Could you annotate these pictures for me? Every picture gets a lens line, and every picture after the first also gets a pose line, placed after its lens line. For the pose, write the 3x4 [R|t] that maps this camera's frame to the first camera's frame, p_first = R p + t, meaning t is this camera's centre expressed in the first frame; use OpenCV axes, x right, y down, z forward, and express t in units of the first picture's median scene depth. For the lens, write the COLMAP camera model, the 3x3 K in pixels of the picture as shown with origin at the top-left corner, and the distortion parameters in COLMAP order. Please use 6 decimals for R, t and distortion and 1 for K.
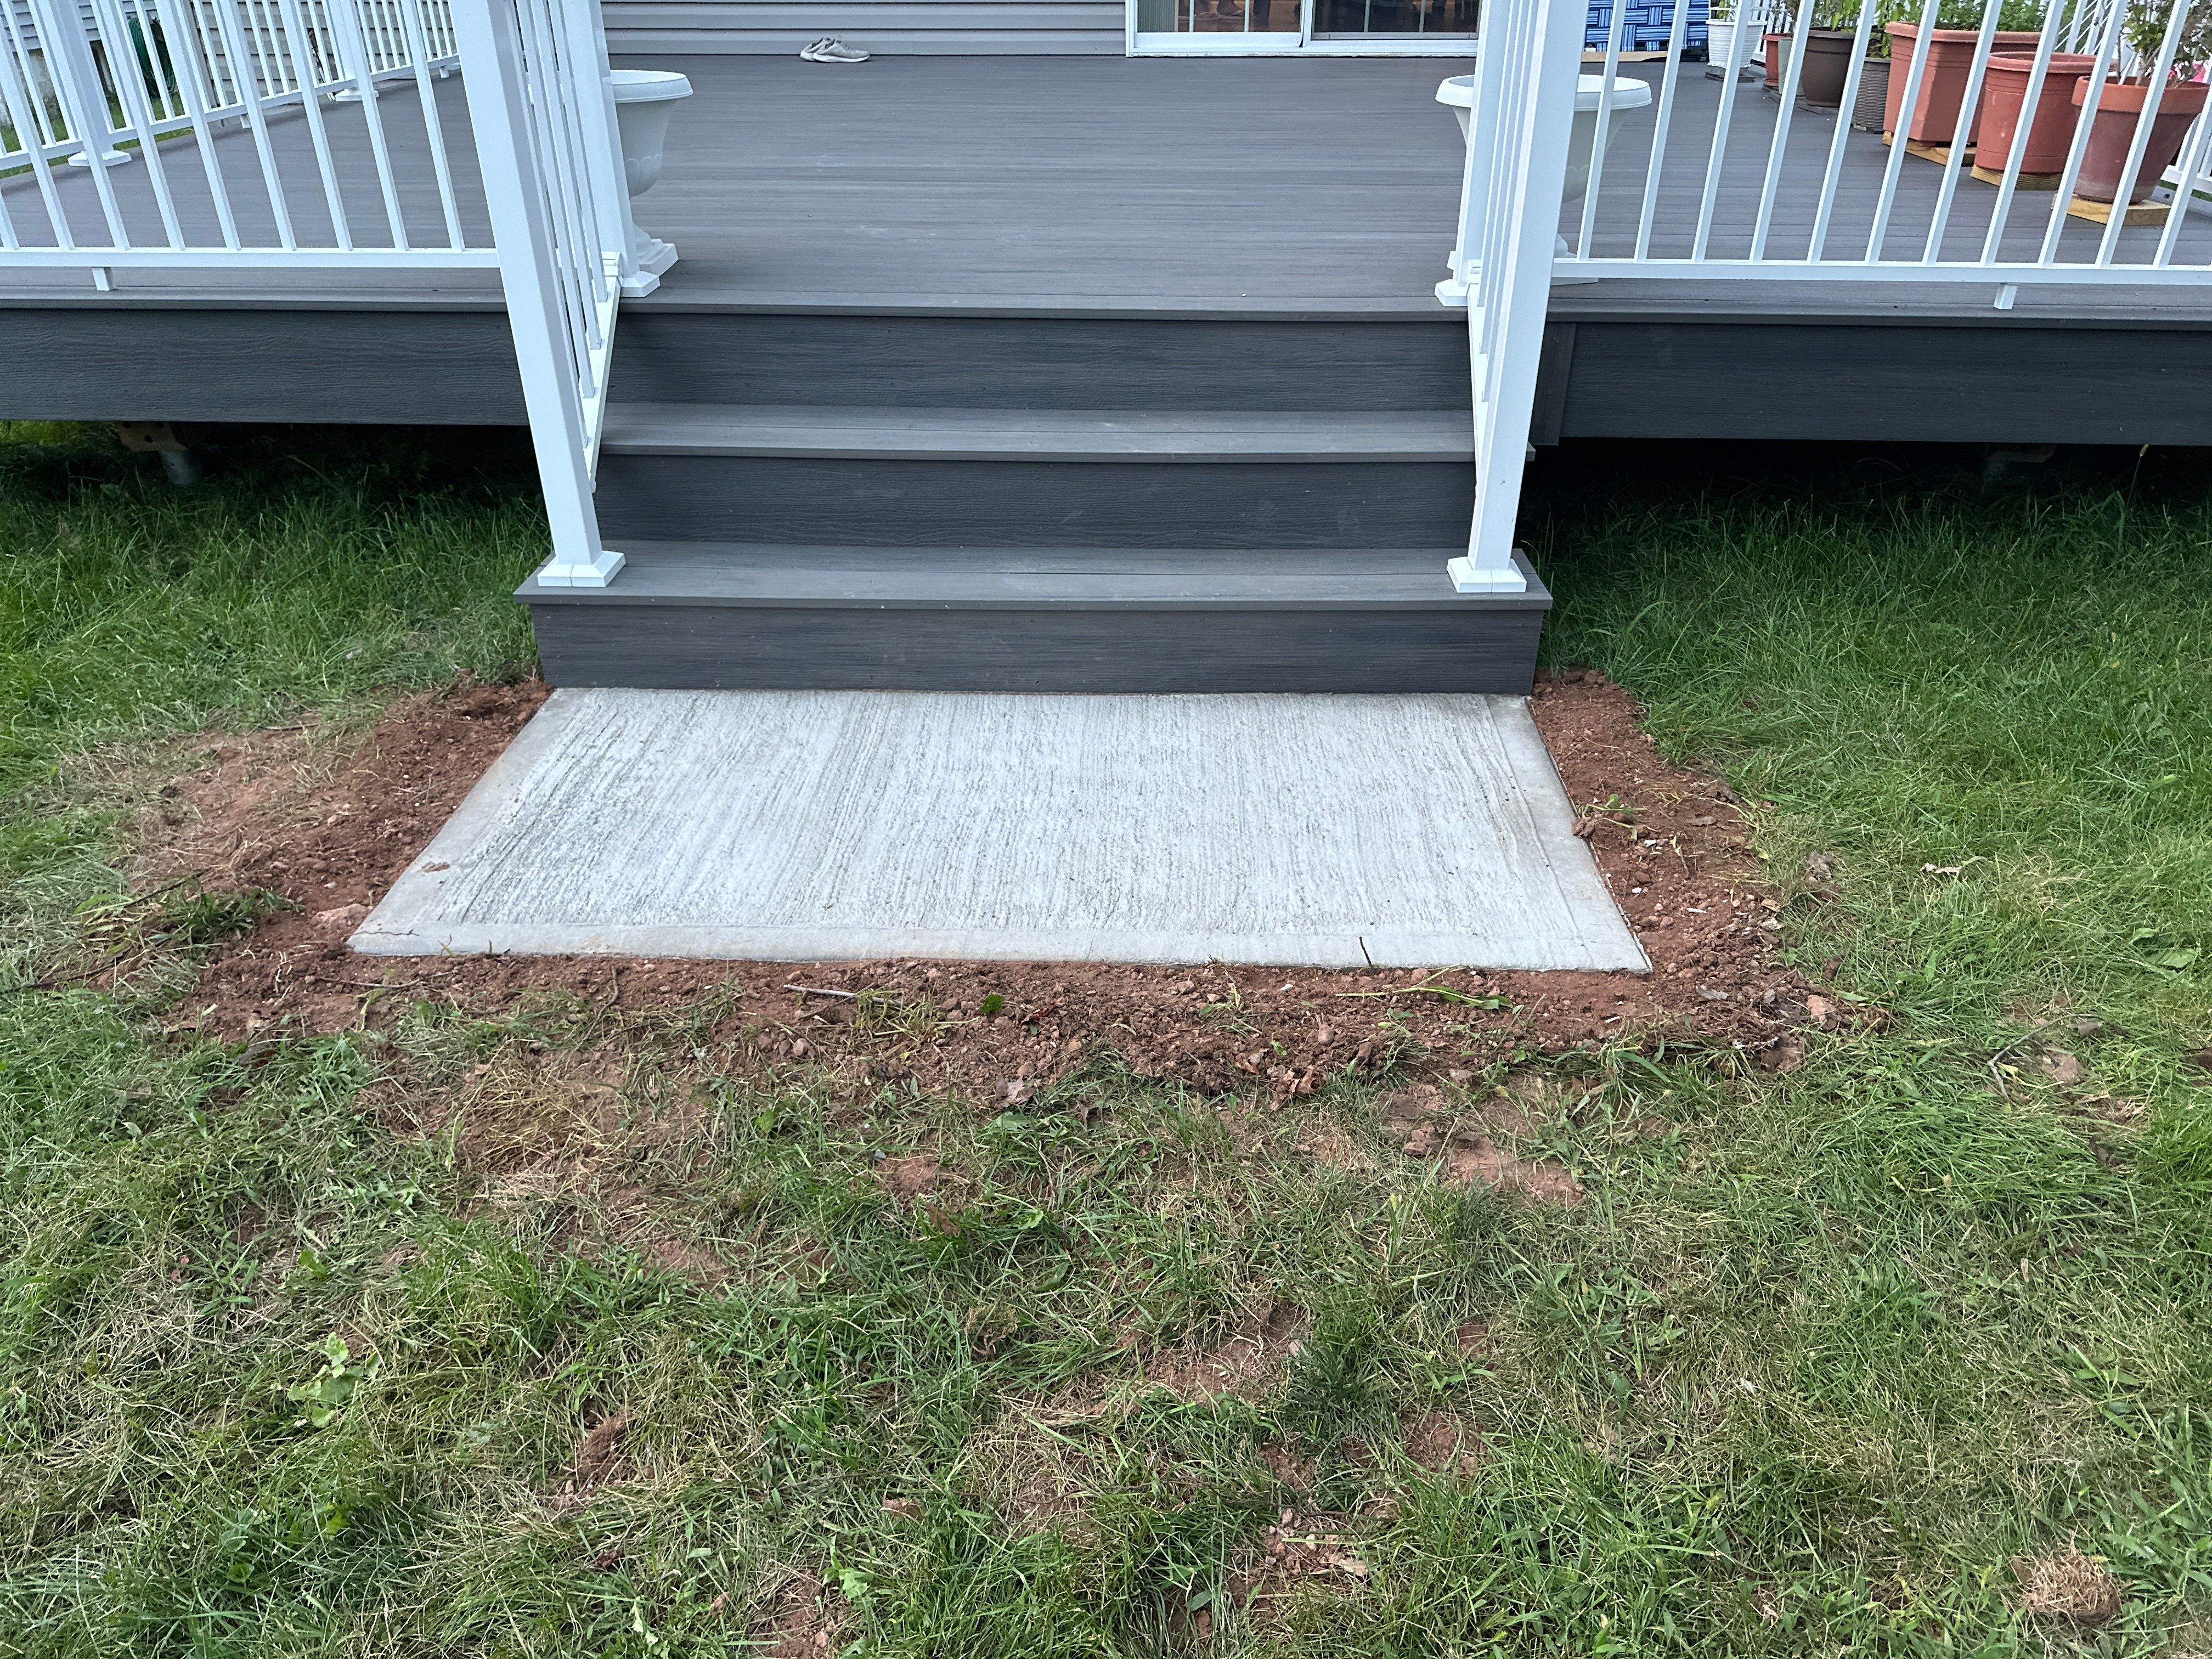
lens RADIAL K [[1574.5, 0, 1106.0], [0, 1574.5, 829.5], [0, 0, 1]] dist [0.001483, -0.004272]
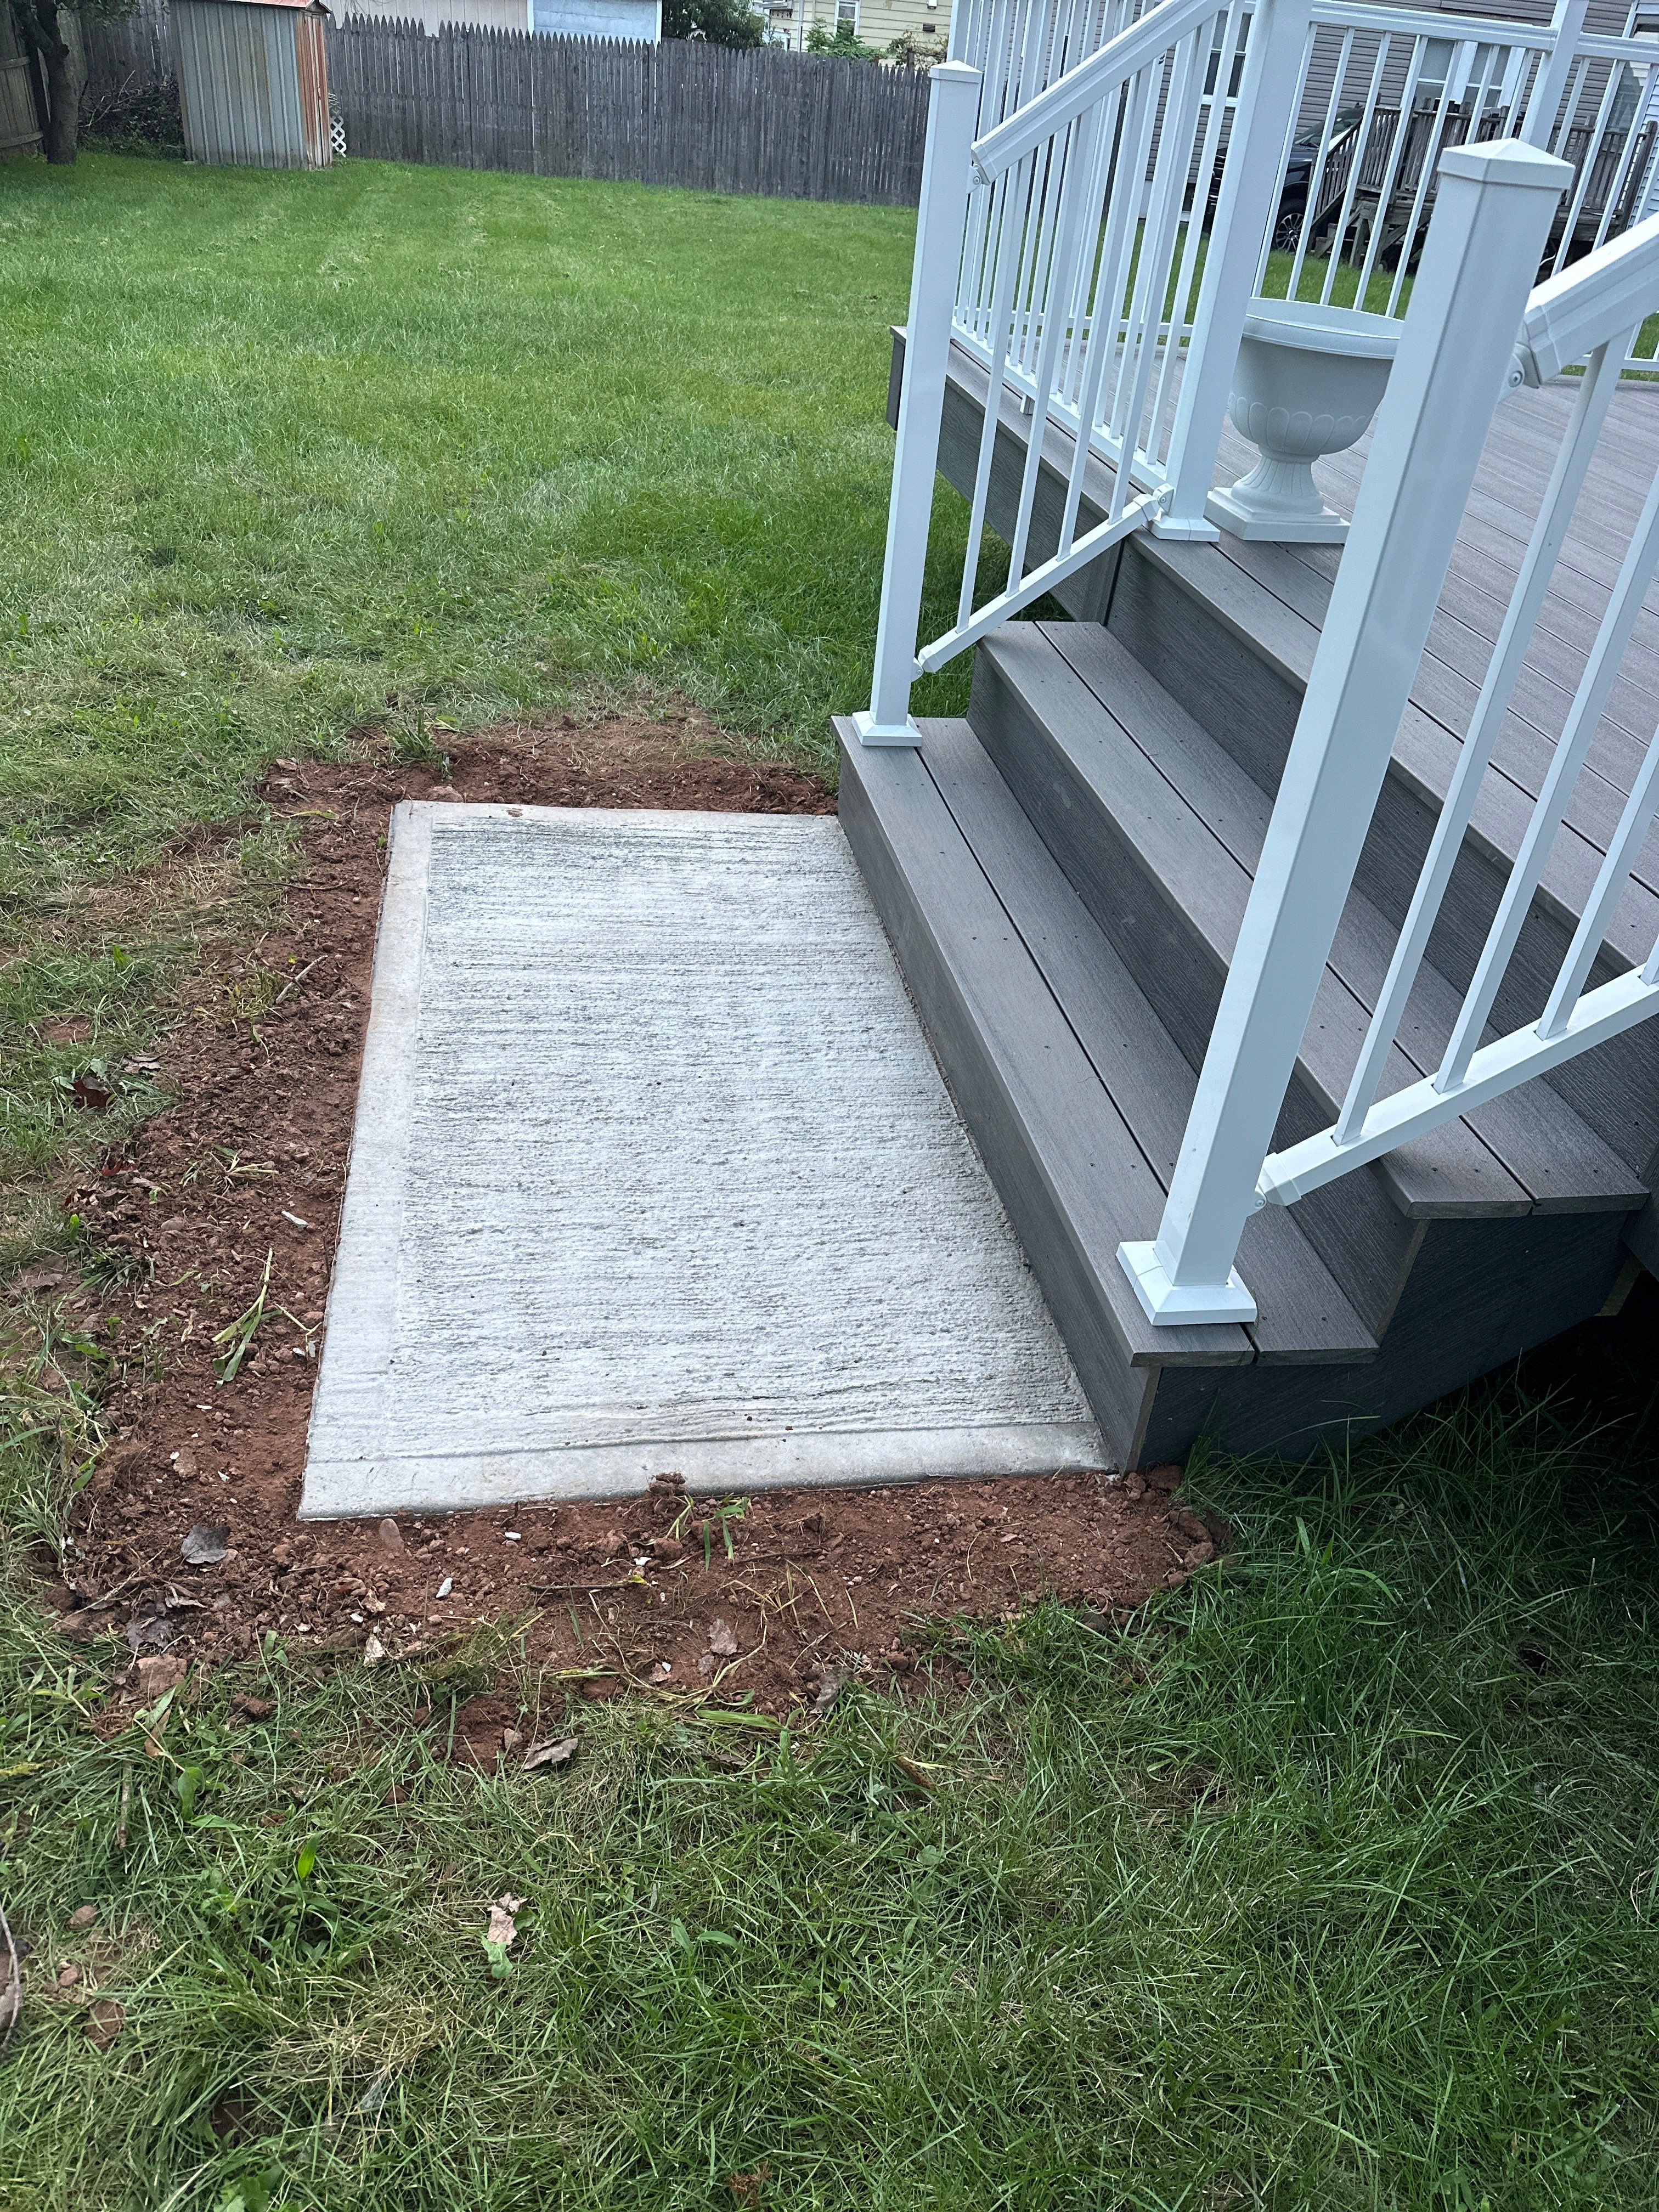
lens RADIAL K [[1574.5, 0, 829.5], [0, 1574.5, 1106.0], [0, 0, 1]] dist [0.001483, -0.004272]
pose [[0.197462, 0.566054, -0.800370, 0.641697], [-0.573071, 0.729064, 0.374239, -0.347523], [0.795360, 0.384771, 0.468352, 0.555175]]
